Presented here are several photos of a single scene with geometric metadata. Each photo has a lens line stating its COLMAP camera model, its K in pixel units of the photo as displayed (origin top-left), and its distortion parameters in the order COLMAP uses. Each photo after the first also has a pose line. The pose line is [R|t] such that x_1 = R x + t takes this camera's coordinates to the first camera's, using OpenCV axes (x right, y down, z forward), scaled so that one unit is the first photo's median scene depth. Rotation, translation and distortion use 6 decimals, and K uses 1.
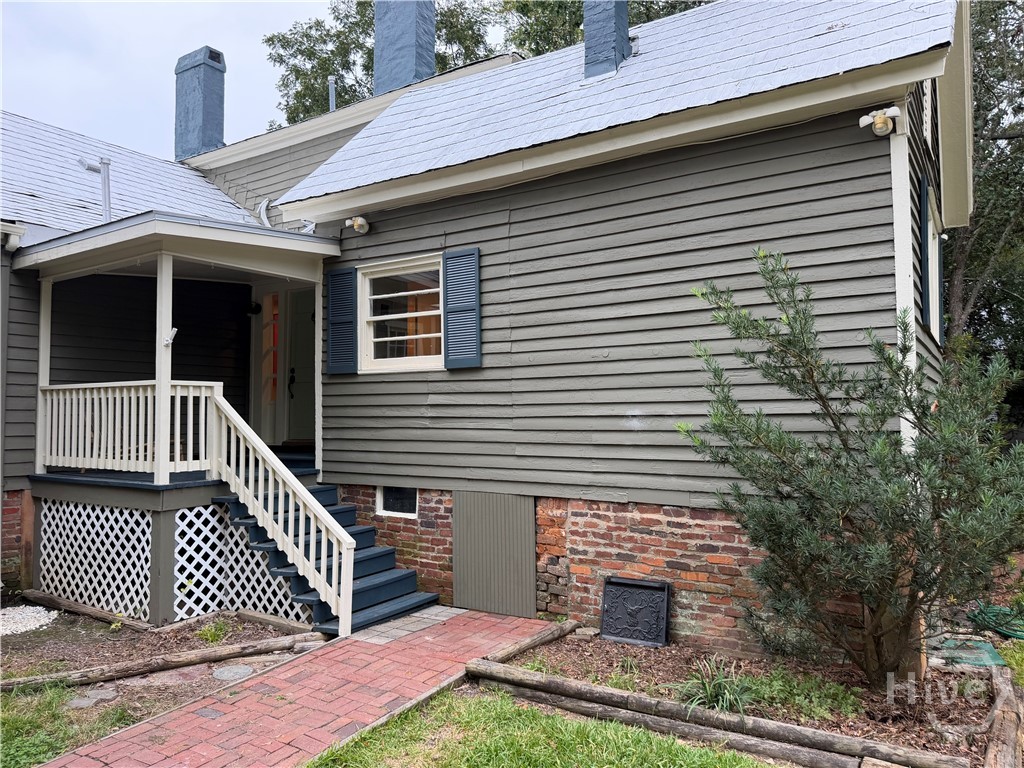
lens RADIAL K [[707.2, 0, 506.3], [0, 707.2, 377.4], [0, 0, 1]] dist [0.008692, -0.024226]
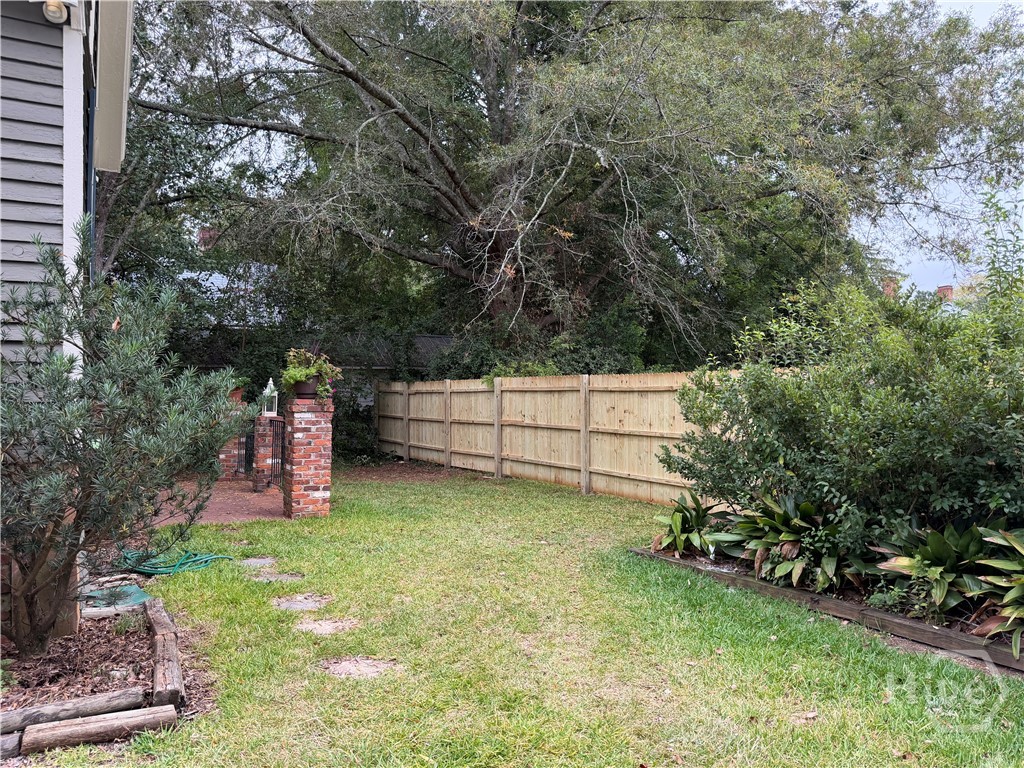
lens RADIAL K [[742.8, 0, 517.7], [0, 742.8, 385.2], [0, 0, 1]] dist [-0.003075, -0.005506]
pose [[0.448454, 0.006729, 0.893780, -0.015370], [-0.049824, 0.998605, 0.017481, 0.044656], [-0.892416, -0.052371, 0.448164, 0.050674]]
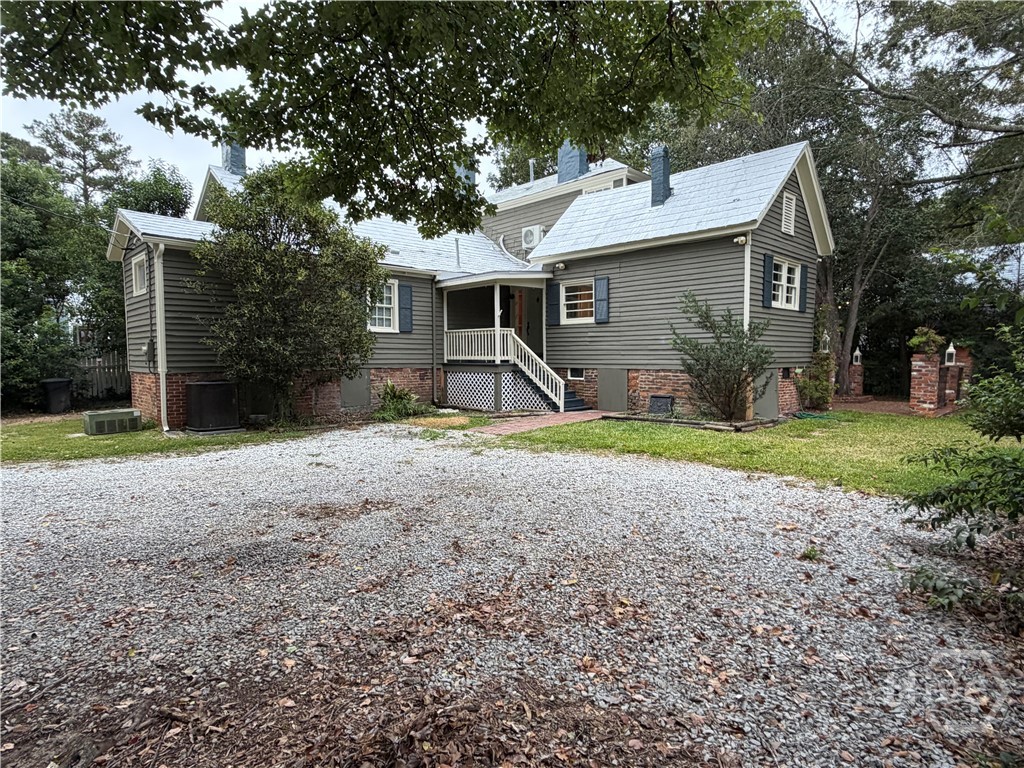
lens RADIAL K [[576.9, 0, 510.2], [0, 576.9, 388.6], [0, 0, 1]] dist [0.005437, -0.000141]
pose [[0.976351, 0.012089, -0.215852, 0.081698], [0.013278, 0.993197, 0.115689, -0.023367], [0.215782, -0.115819, 0.969548, -1.329196]]
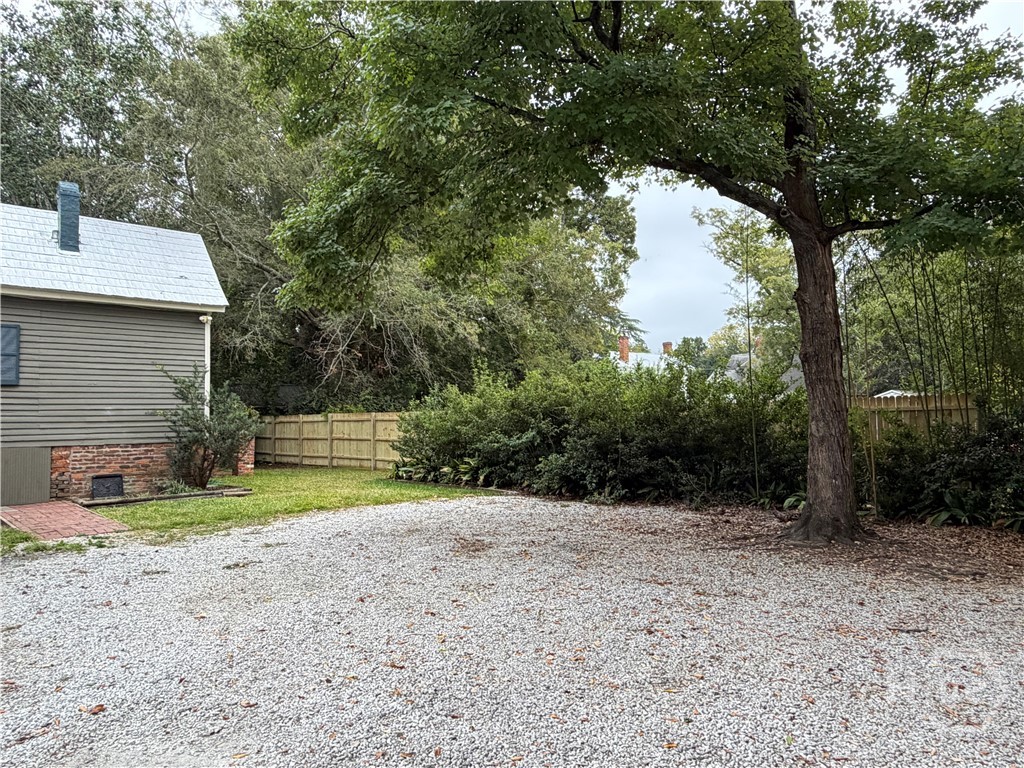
lens RADIAL K [[707.2, 0, 508.2], [0, 707.2, 383.1], [0, 0, 1]] dist [0.008692, -0.024226]
pose [[0.249985, 0.047684, 0.967075, -1.764936], [-0.045731, 0.998253, -0.037400, -0.008978], [-0.967169, -0.034876, 0.251729, -0.921062]]
